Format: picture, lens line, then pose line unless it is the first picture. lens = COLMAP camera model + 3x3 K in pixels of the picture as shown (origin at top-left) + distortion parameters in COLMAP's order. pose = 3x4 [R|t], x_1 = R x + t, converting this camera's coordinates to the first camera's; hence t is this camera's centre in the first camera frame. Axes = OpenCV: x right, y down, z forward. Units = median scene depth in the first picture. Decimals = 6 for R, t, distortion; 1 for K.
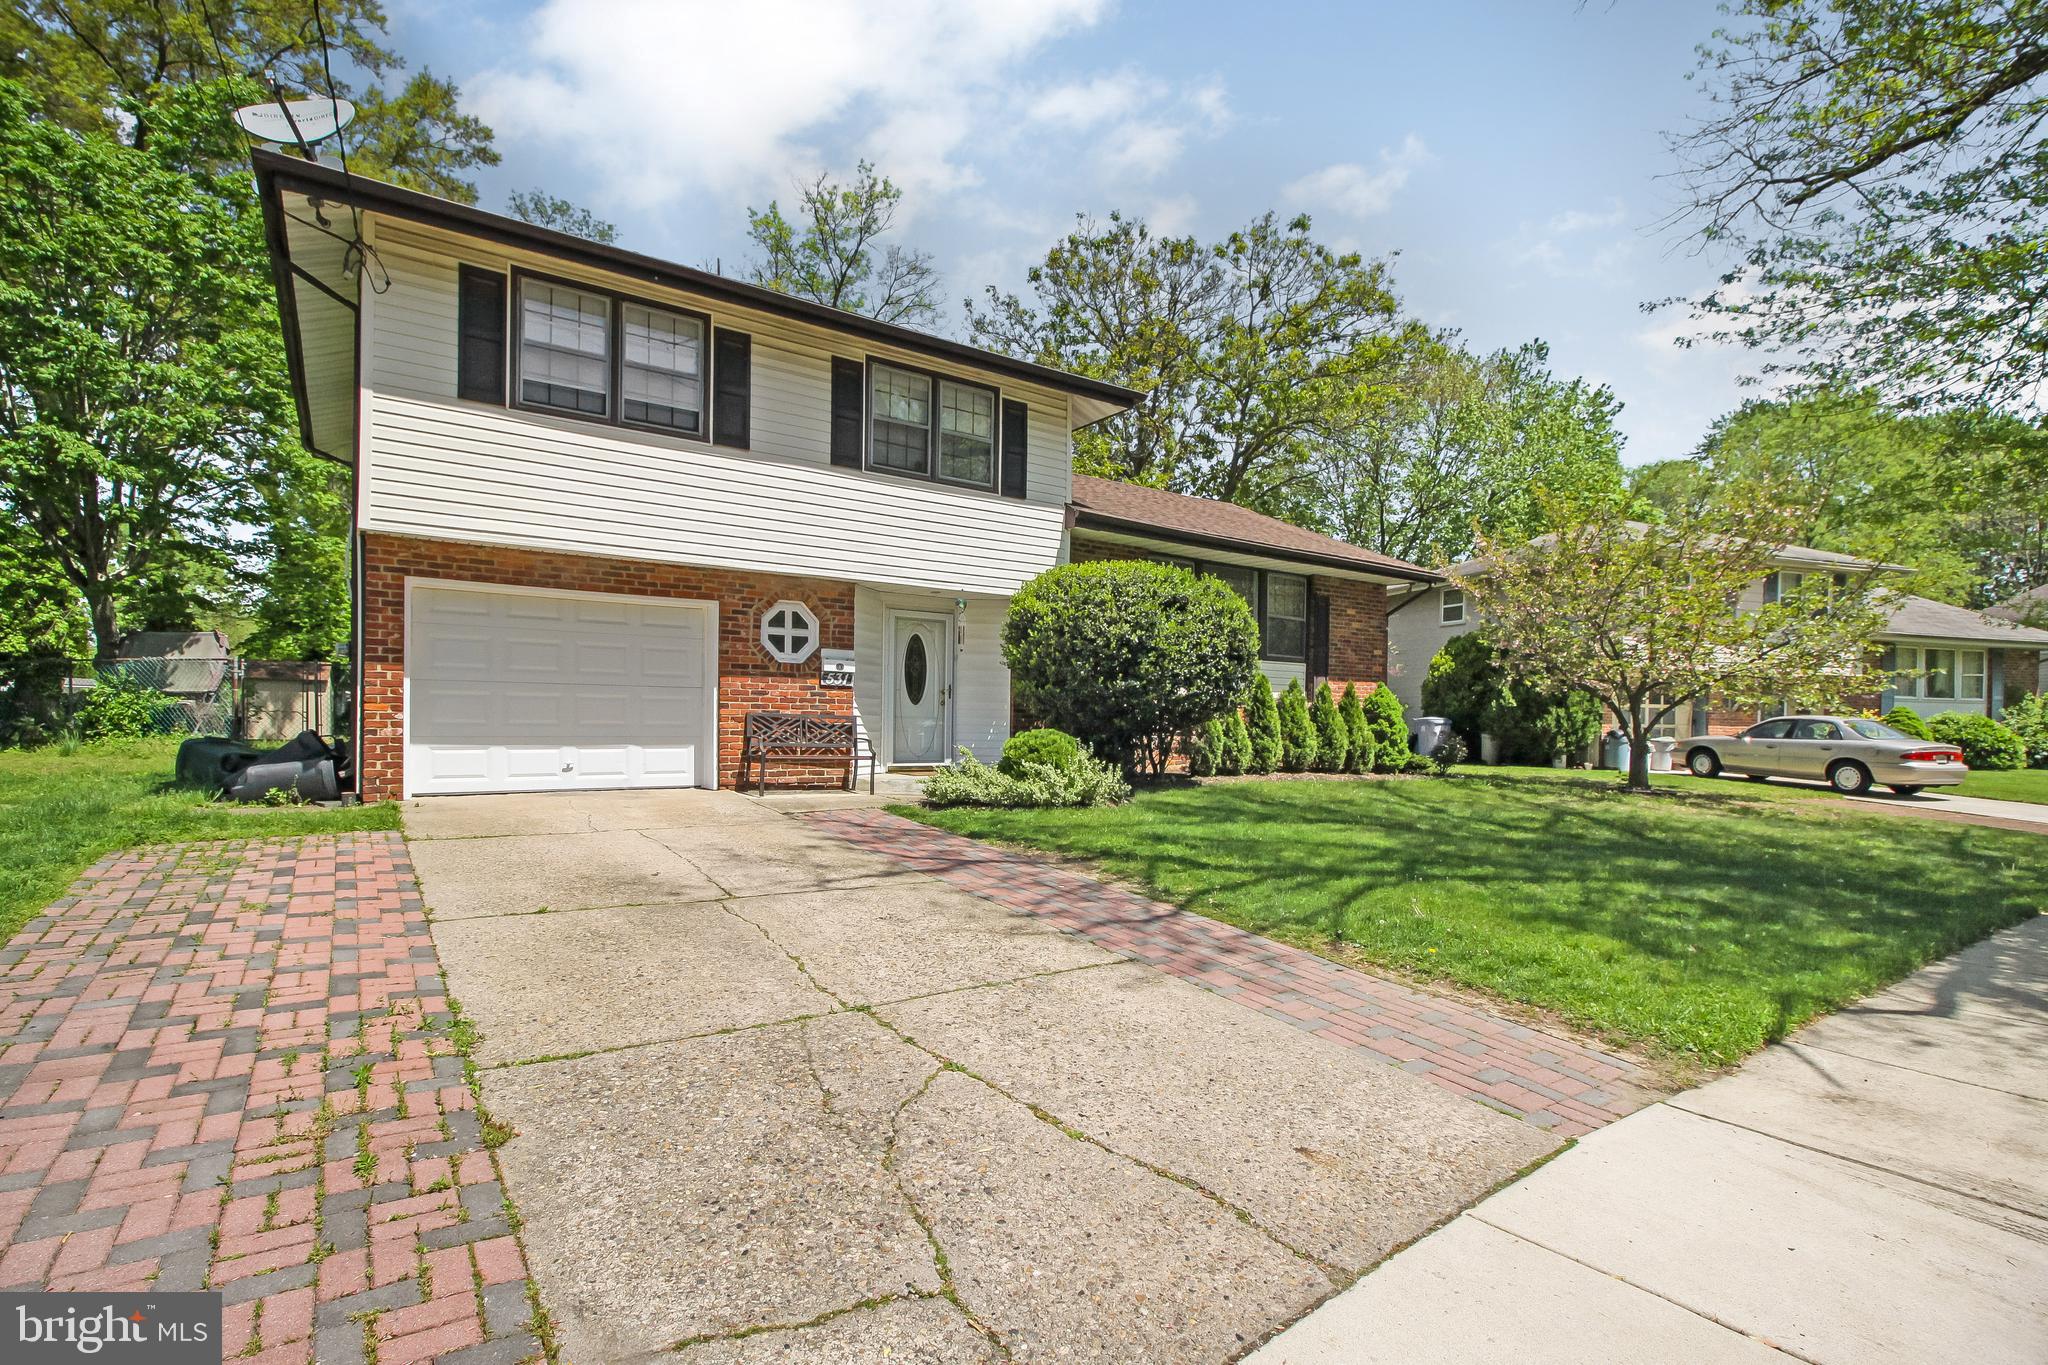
lens RADIAL K [[943.3, 0, 1043.4], [0, 943.3, 682.8], [0, 0, 1]] dist [0.006093, -0.010214]
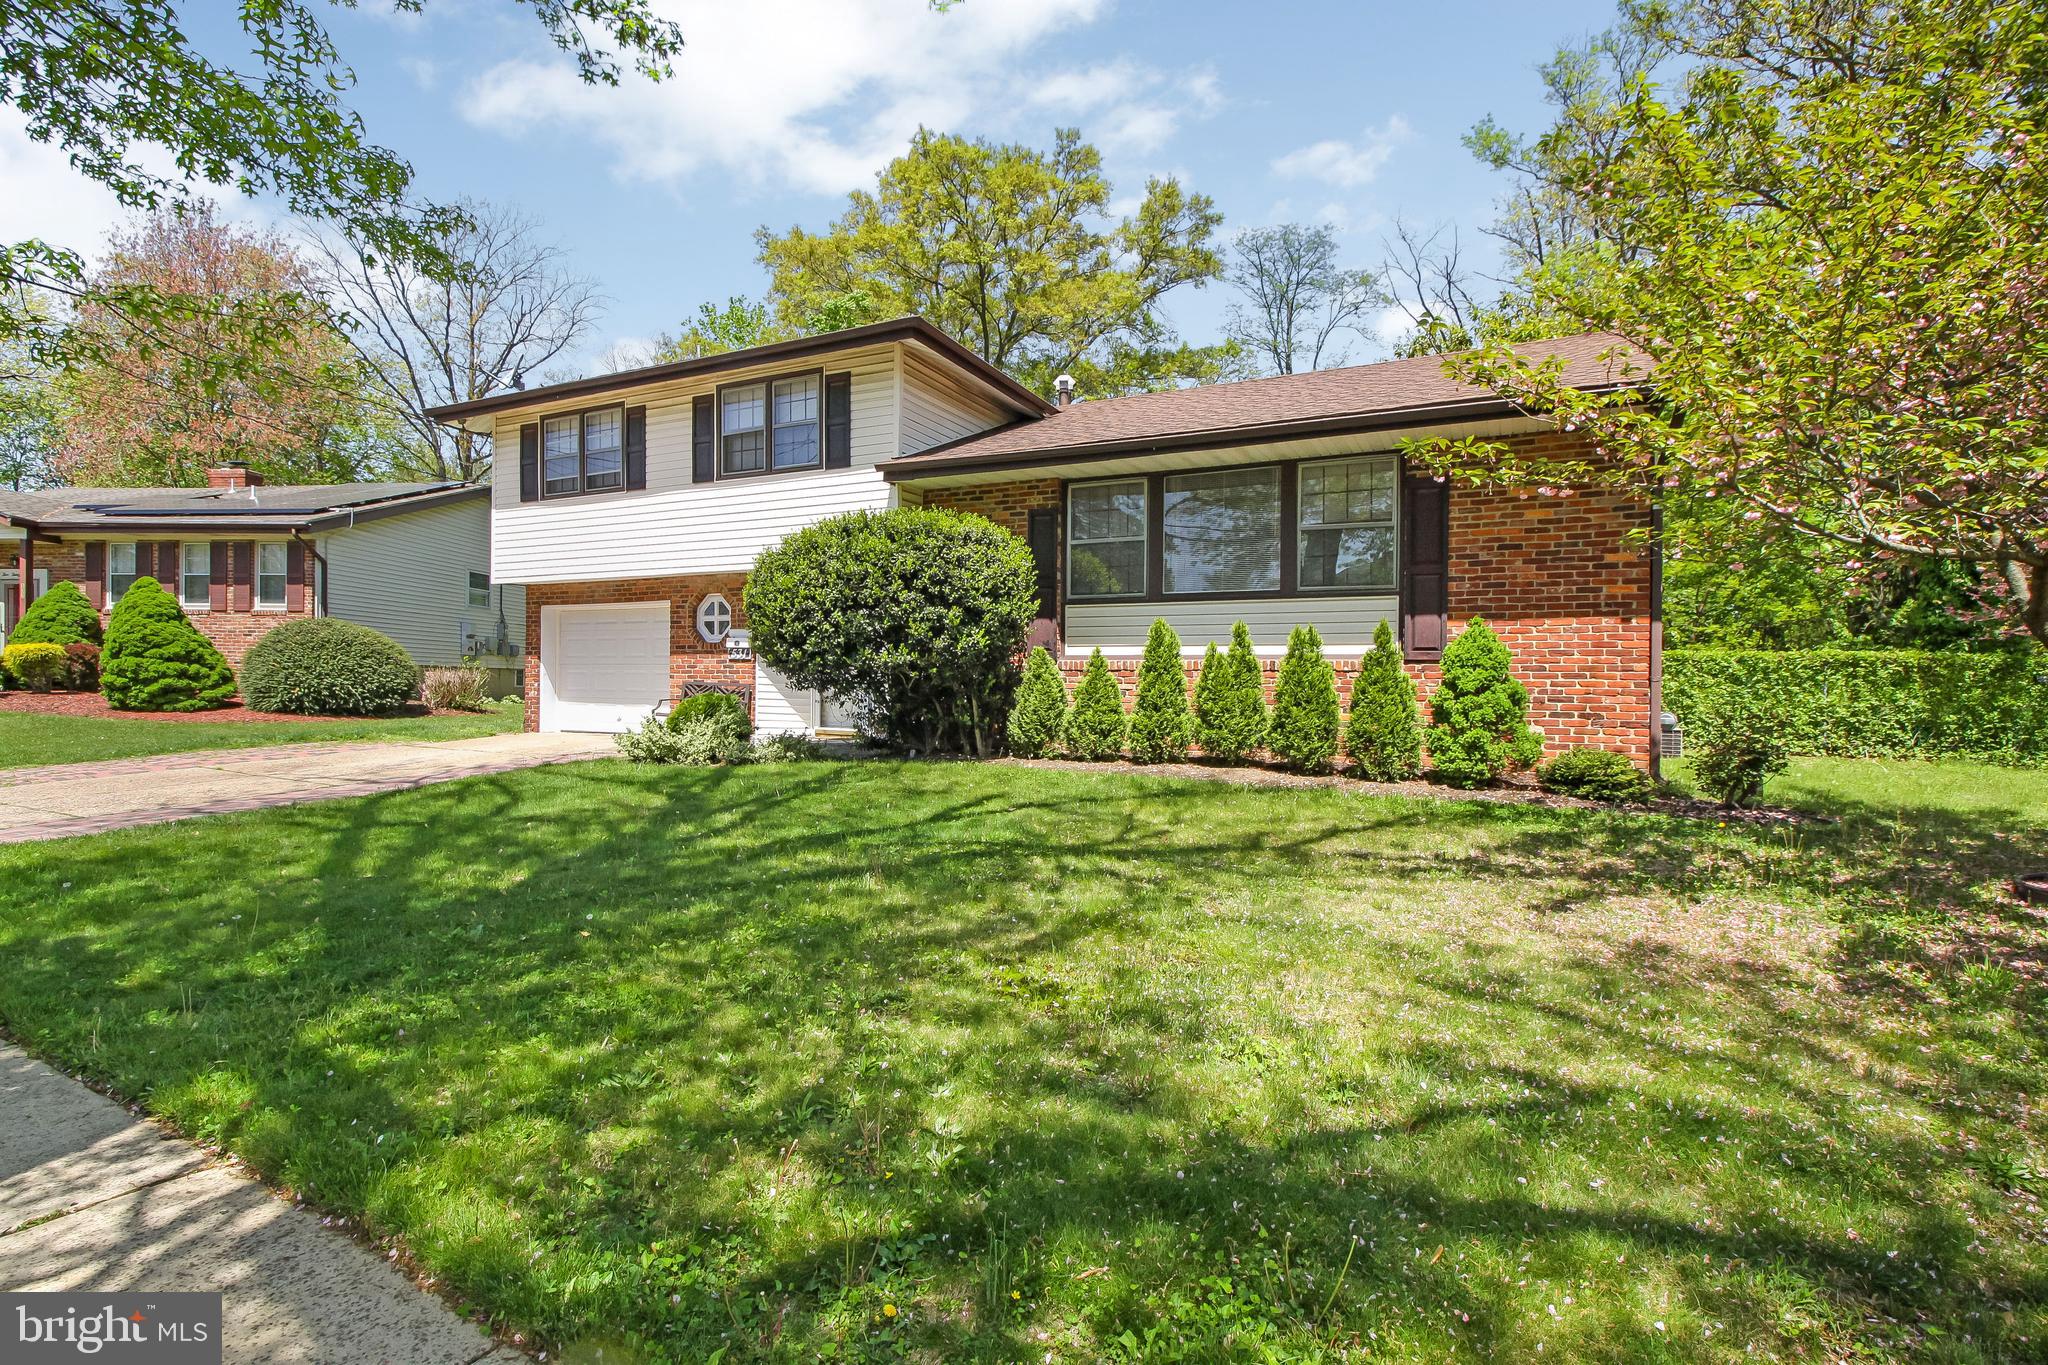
lens RADIAL K [[943.3, 0, 1025.5], [0, 943.3, 687.7], [0, 0, 1]] dist [0.006093, -0.010214]
pose [[0.469861, -0.010438, -0.882679, 1.077221], [0.023015, 0.999735, 0.000429, 0.050367], [0.882440, -0.020516, 0.469977, 0.781826]]
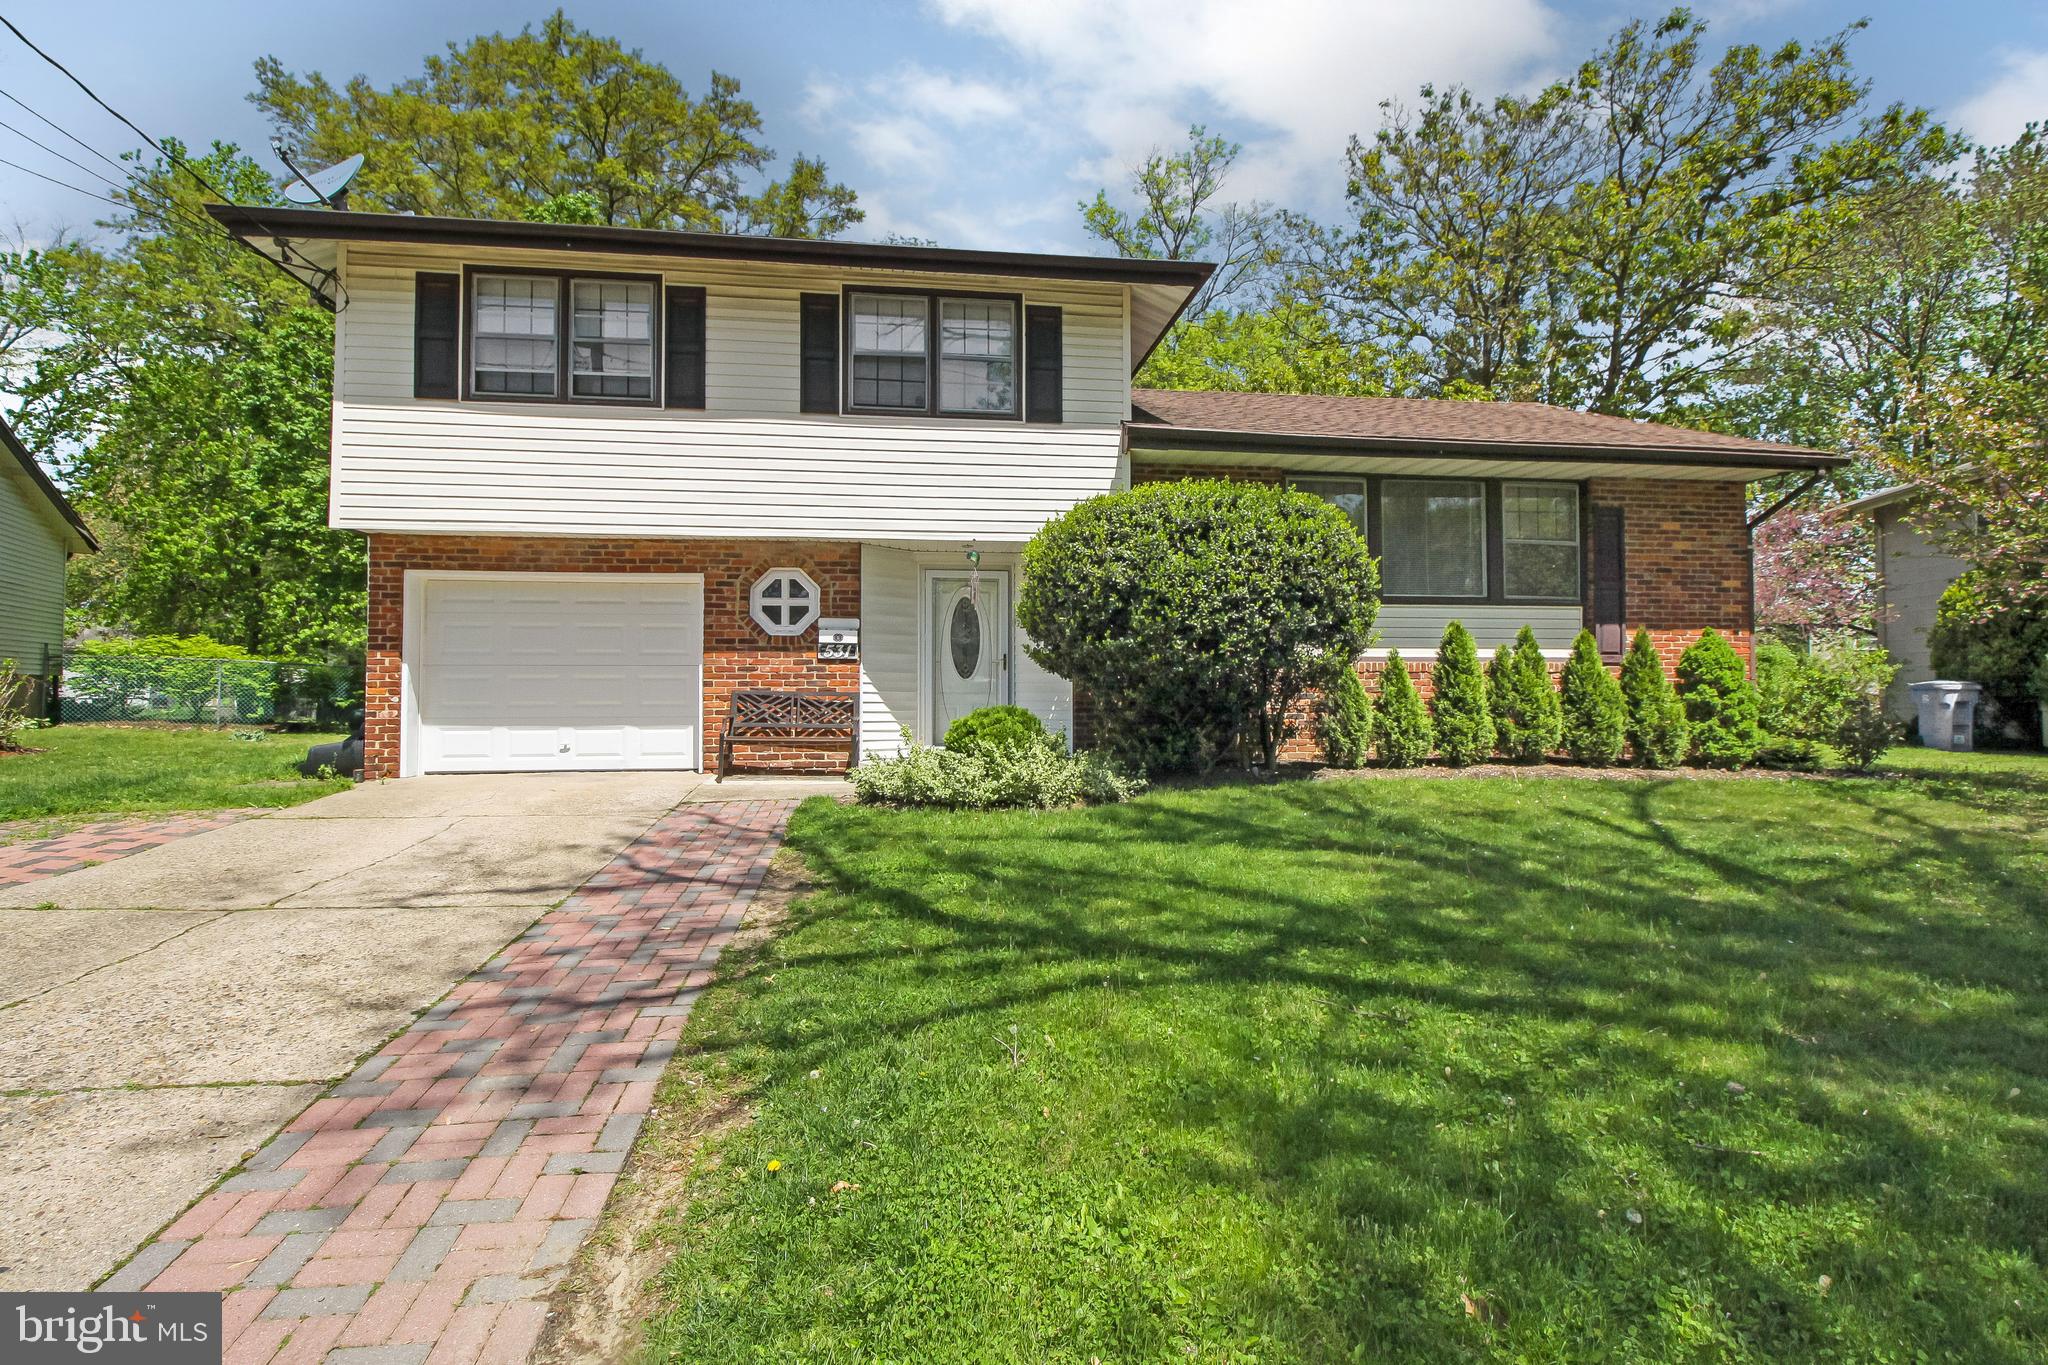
lens RADIAL K [[943.3, 0, 992.3], [0, 943.3, 631.5], [0, 0, 1]] dist [0.006093, -0.010214]
pose [[0.883836, -0.047405, -0.465389, 0.339150], [0.032270, 0.998661, -0.040440, 0.018740], [0.466682, 0.020724, 0.884182, 0.290598]]
